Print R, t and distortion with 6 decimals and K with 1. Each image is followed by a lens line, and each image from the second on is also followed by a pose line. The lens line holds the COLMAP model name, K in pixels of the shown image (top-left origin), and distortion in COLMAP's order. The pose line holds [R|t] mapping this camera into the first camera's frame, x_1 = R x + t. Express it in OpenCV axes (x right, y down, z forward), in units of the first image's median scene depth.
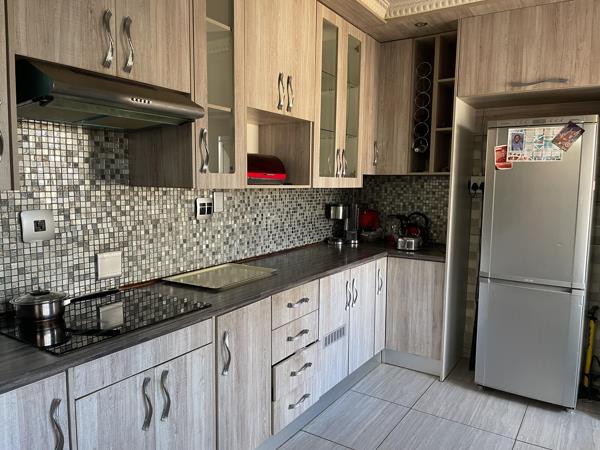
lens RADIAL K [[454.8, 0, 300.0], [0, 454.8, 225.0], [0, 0, 1]] dist [0.102867, -0.148345]
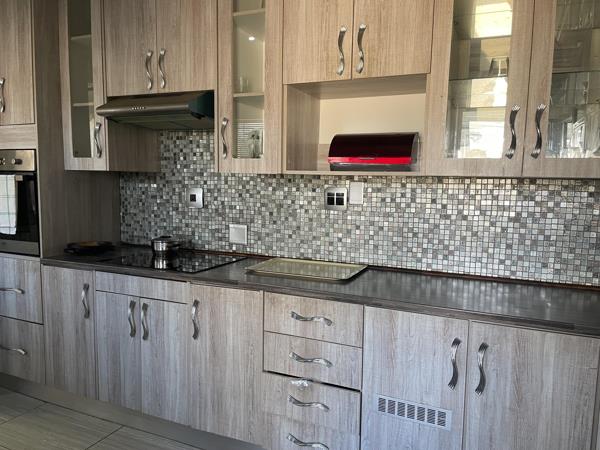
lens RADIAL K [[460.3, 0, 300.5], [0, 460.3, 227.9], [0, 0, 1]] dist [0.108178, -0.146420]
pose [[0.136103, 0.096244, -0.986009, 0.877011], [-0.111213, 0.990463, 0.081328, -0.055547], [0.984433, 0.098588, 0.145508, 0.968891]]
